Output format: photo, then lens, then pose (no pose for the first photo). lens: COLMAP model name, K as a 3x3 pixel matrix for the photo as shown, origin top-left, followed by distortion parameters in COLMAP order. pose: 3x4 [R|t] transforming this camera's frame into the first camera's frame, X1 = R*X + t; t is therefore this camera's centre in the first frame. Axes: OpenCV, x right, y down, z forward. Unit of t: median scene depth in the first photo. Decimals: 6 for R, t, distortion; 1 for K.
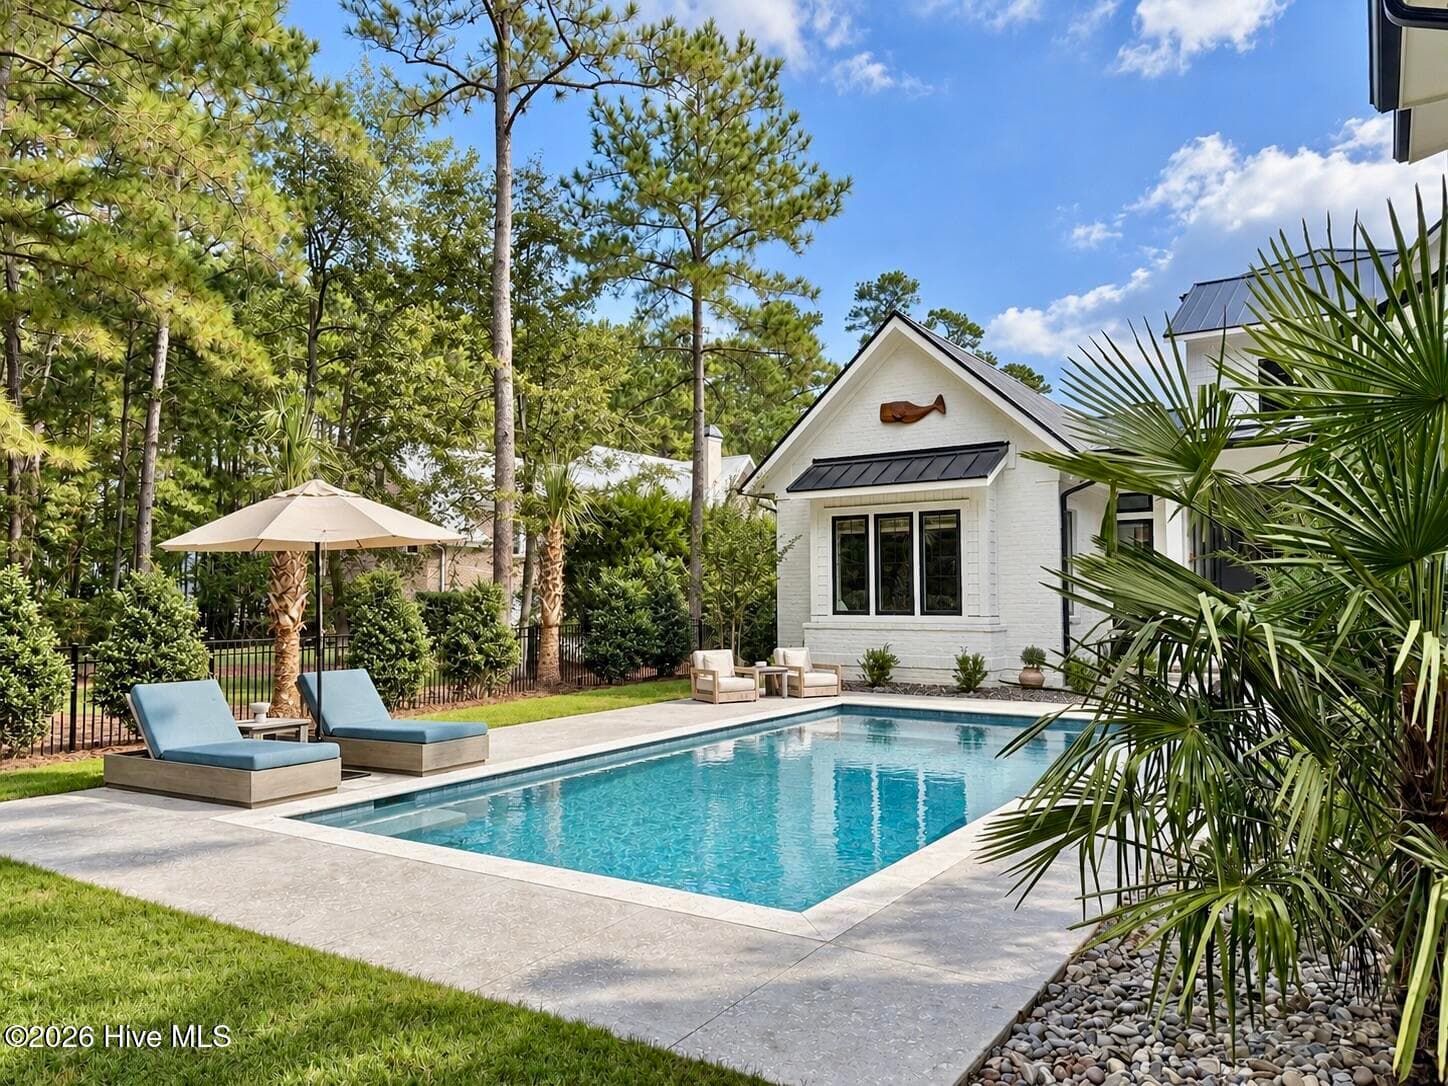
lens RADIAL K [[1115.1, 0, 724.8], [0, 1115.1, 539.1], [0, 0, 1]] dist [0.132395, -0.000519]
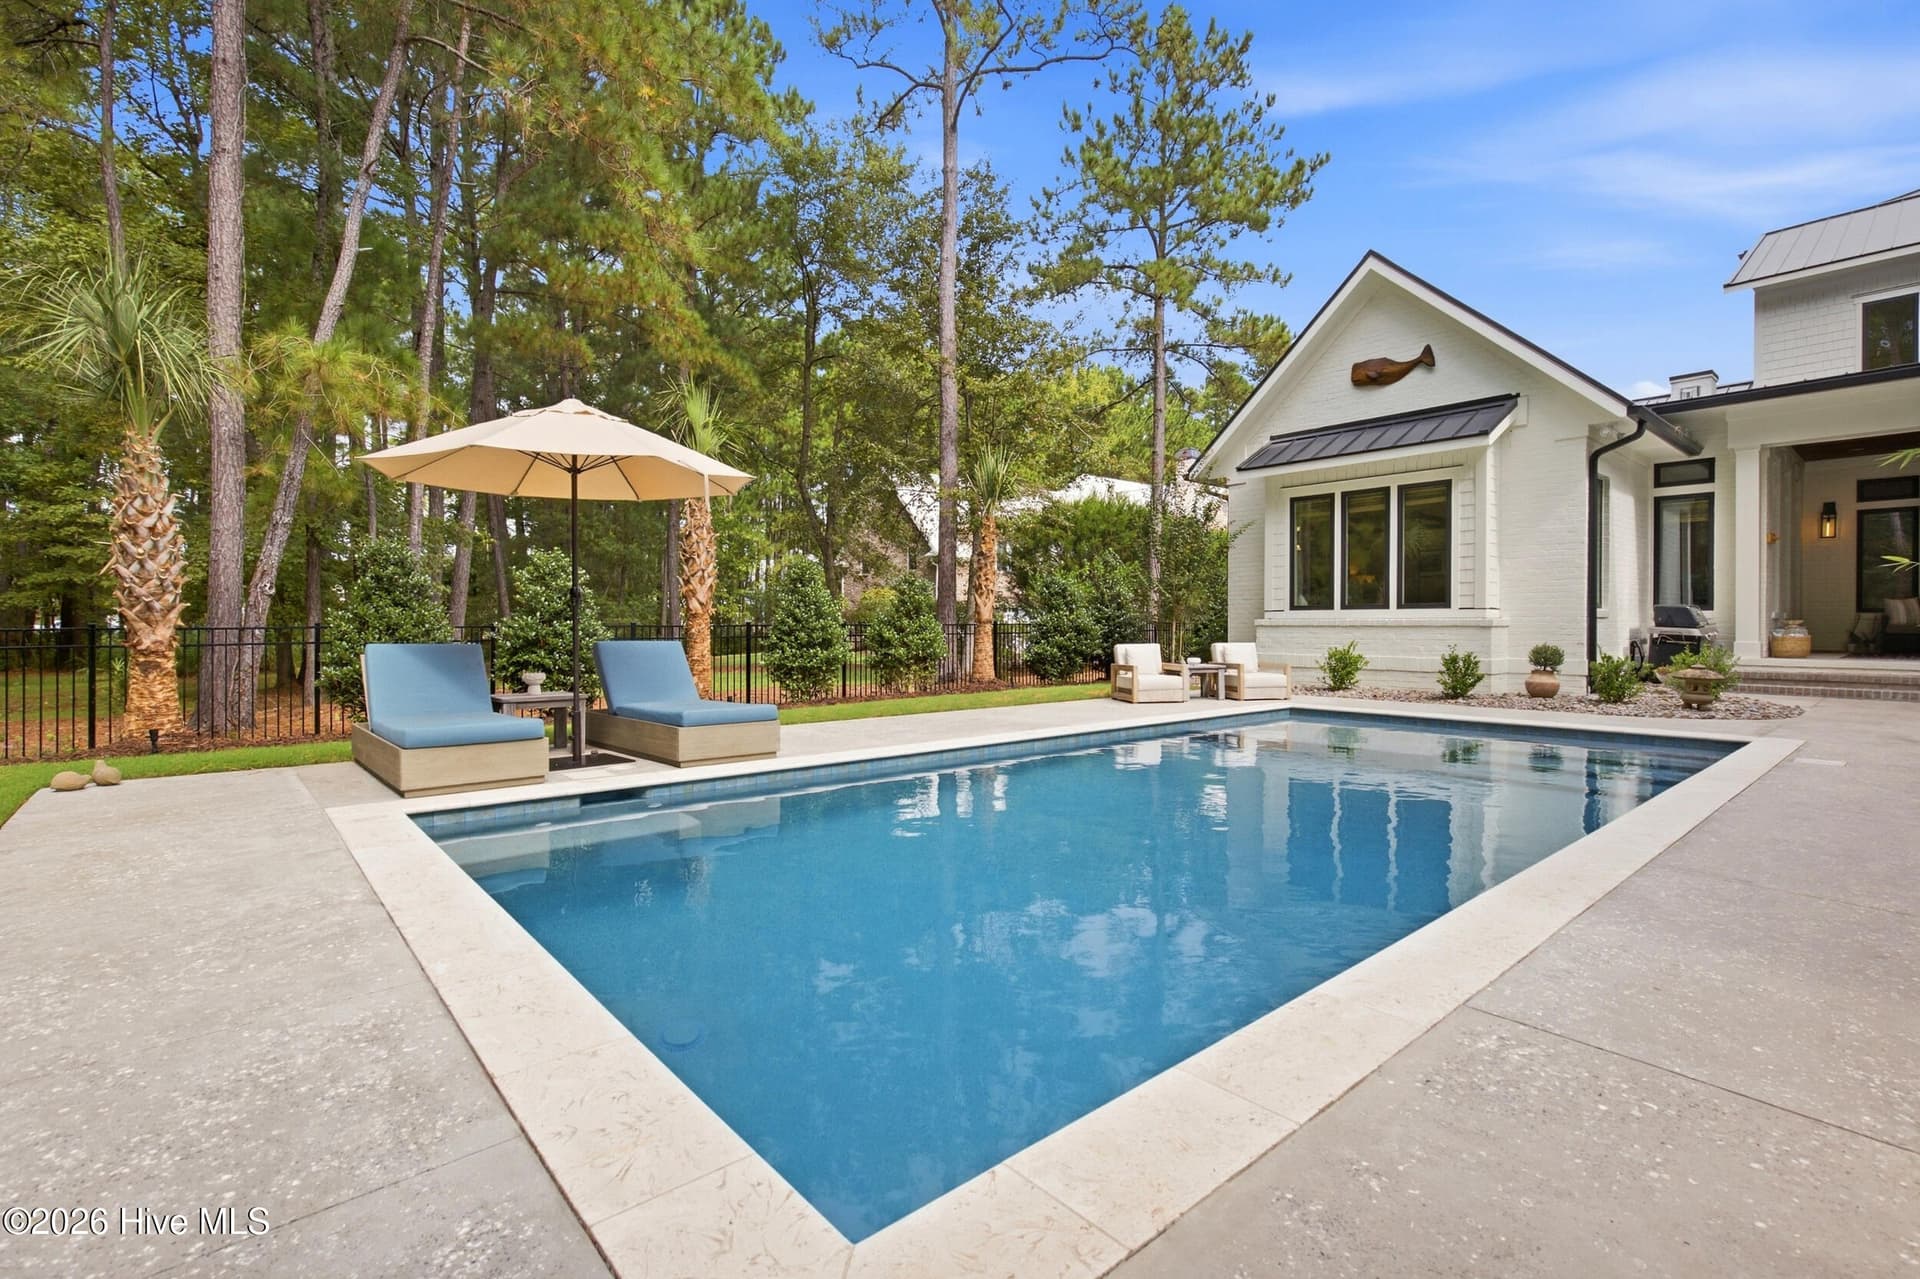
lens RADIAL K [[914.6, 0, 975.5], [0, 914.6, 632.3], [0, 0, 1]] dist [0.013805, -0.000359]
pose [[0.962592, 0.007066, -0.270863, 0.055881], [0.008099, 0.998463, 0.054828, 0.044961], [0.270834, -0.054971, 0.961055, 0.246329]]
